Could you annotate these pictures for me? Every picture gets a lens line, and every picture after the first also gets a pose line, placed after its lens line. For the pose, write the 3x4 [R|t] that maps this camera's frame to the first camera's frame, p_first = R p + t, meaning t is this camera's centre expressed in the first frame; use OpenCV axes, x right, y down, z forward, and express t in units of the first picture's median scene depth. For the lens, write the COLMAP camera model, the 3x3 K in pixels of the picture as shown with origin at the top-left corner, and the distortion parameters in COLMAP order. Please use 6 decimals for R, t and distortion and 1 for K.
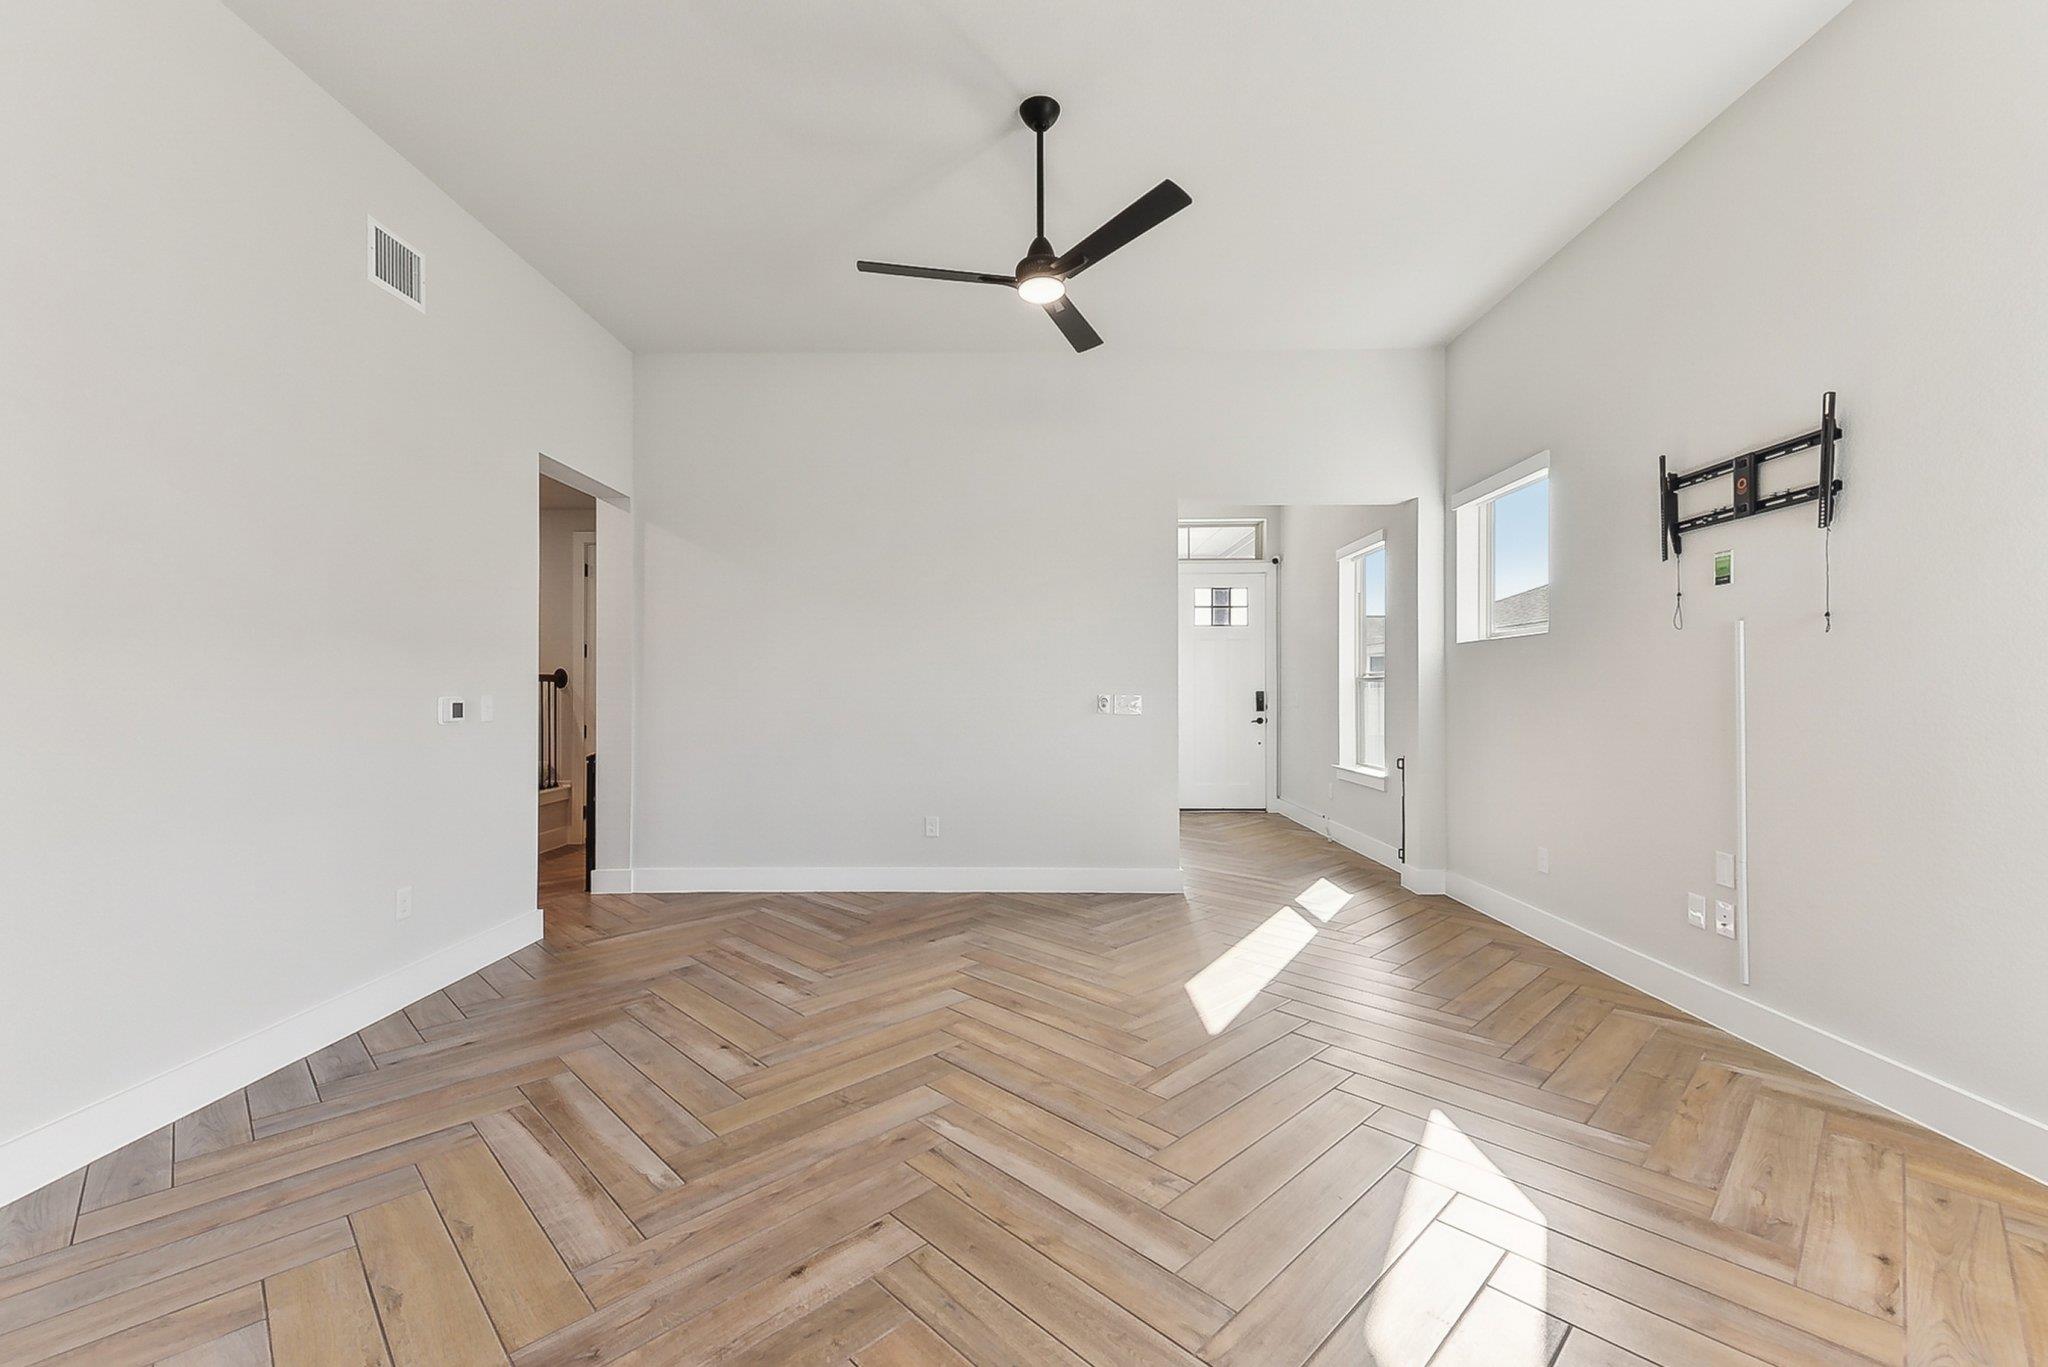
lens RADIAL K [[872.9, 0, 1031.5], [0, 872.9, 688.5], [0, 0, 1]] dist [-0.000504, 0.000152]
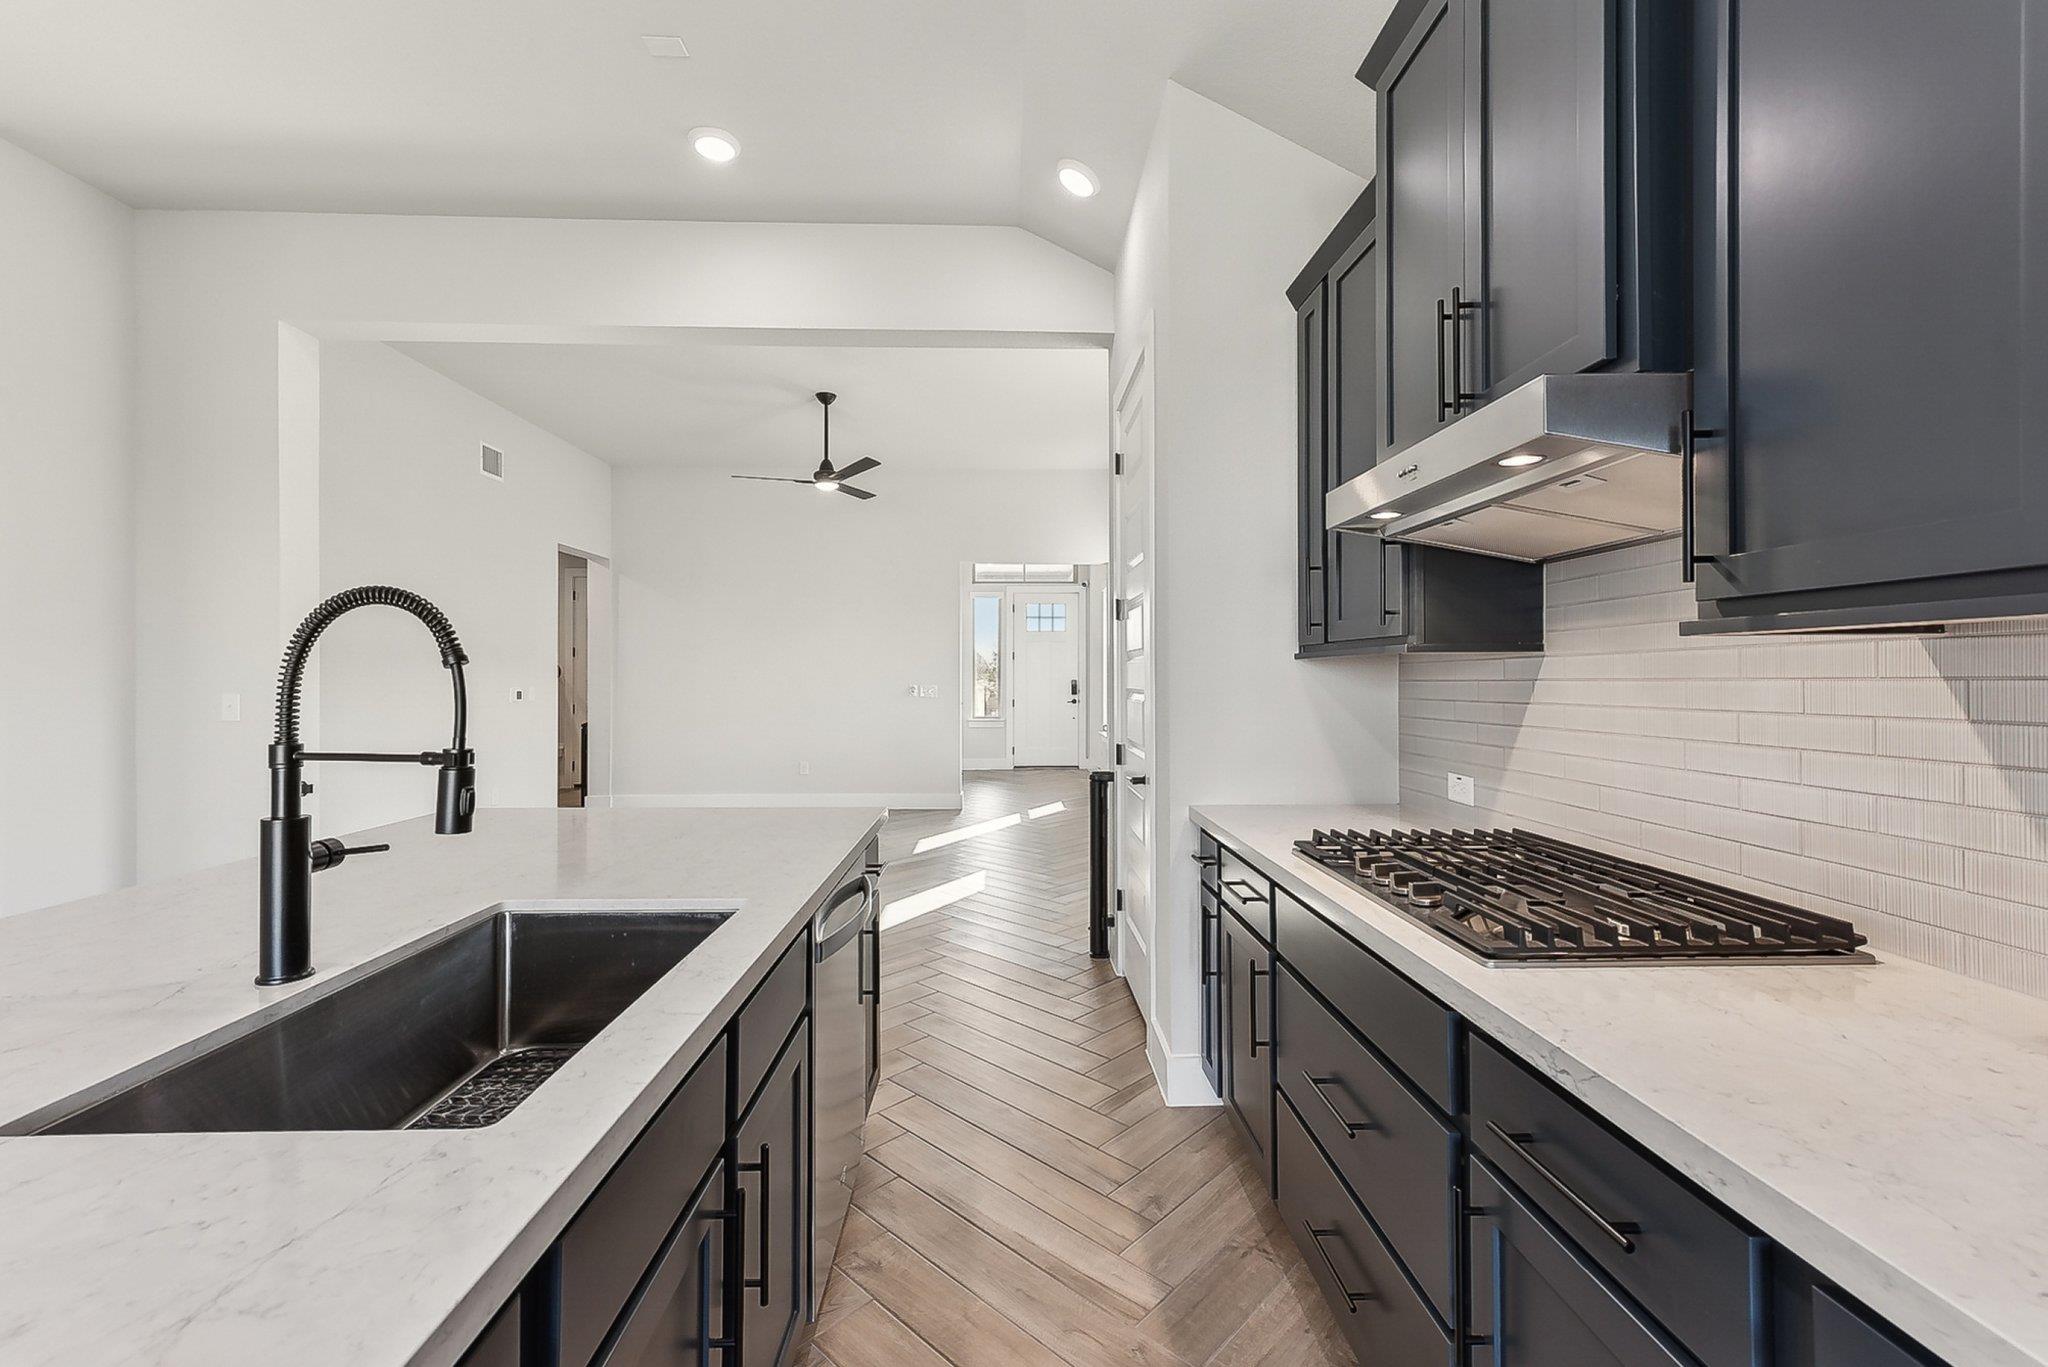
lens RADIAL K [[838.7, 0, 1024.0], [0, 838.7, 683.5], [0, 0, 1]] dist [0.004560, -0.000222]
pose [[0.998663, -0.002207, 0.051651, 0.211401], [0.001654, 0.999941, 0.010756, -0.010139], [-0.051672, -0.010656, 0.998607, -0.561184]]
